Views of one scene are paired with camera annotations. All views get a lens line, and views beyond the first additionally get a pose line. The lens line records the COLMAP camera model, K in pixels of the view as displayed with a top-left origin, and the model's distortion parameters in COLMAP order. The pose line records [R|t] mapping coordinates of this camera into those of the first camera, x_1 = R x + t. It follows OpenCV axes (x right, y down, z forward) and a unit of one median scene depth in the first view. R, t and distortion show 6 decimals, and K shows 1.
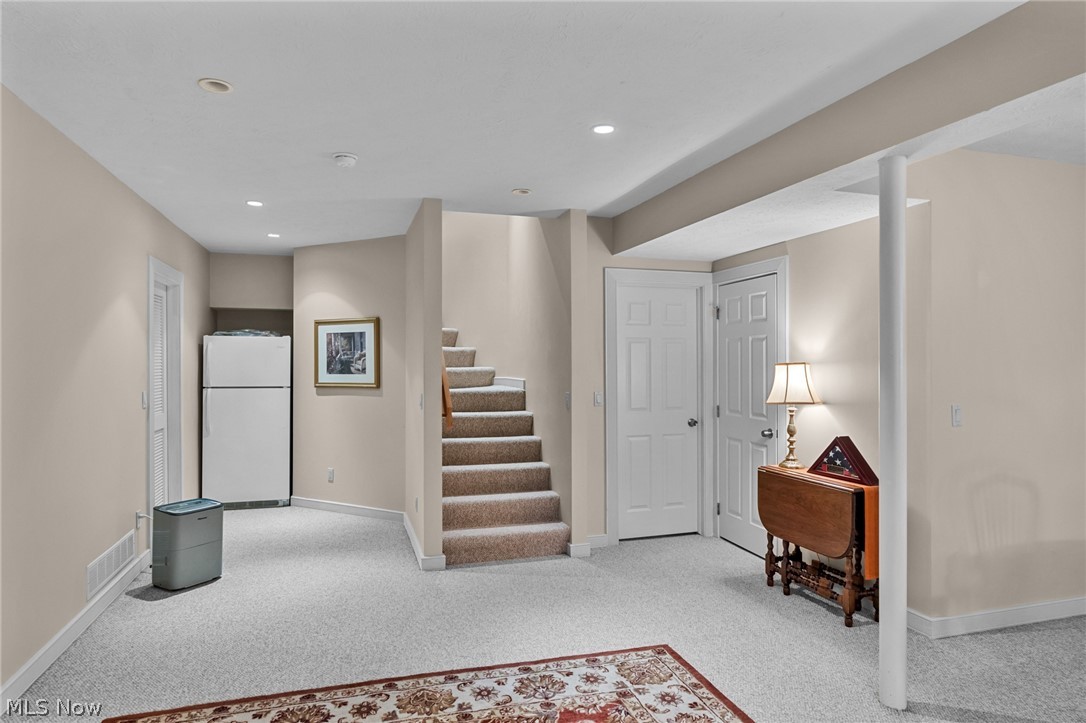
lens RADIAL K [[656.9, 0, 541.9], [0, 656.9, 362.7], [0, 0, 1]] dist [-0.000959, -0.000037]
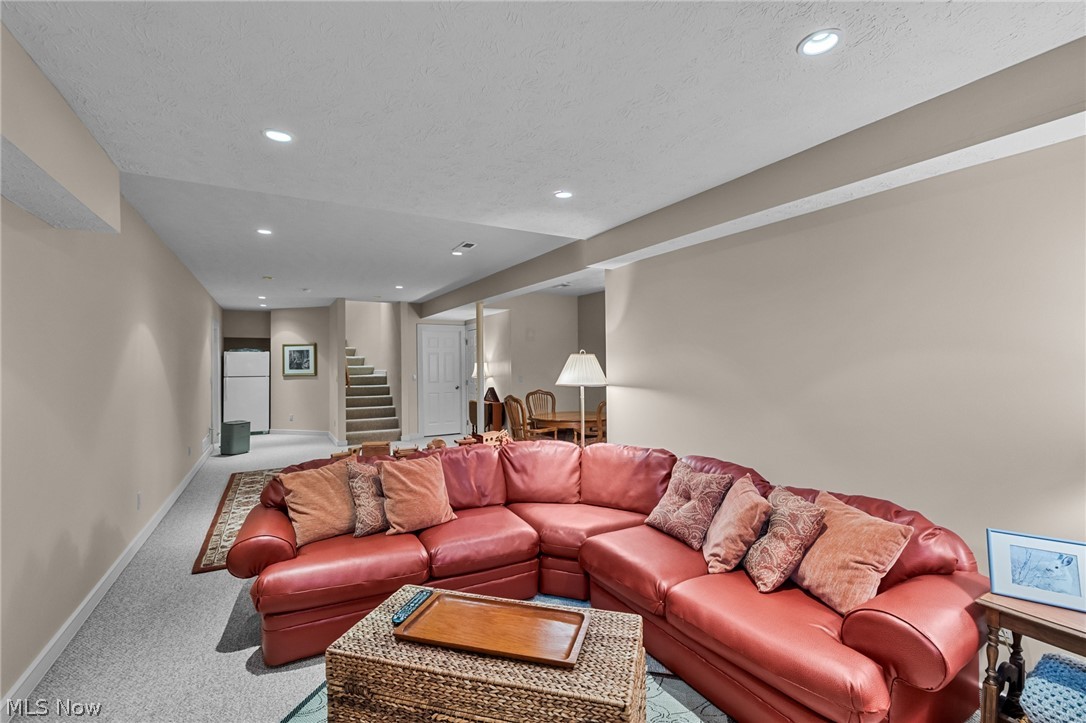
lens RADIAL K [[461.7, 0, 536.6], [0, 461.7, 357.5], [0, 0, 1]] dist [0.003435, -0.002437]
pose [[0.974925, -0.006287, 0.222445, 0.123831], [0.009386, 0.999873, -0.012875, 0.005172], [-0.222336, 0.014640, 0.974860, -0.654537]]
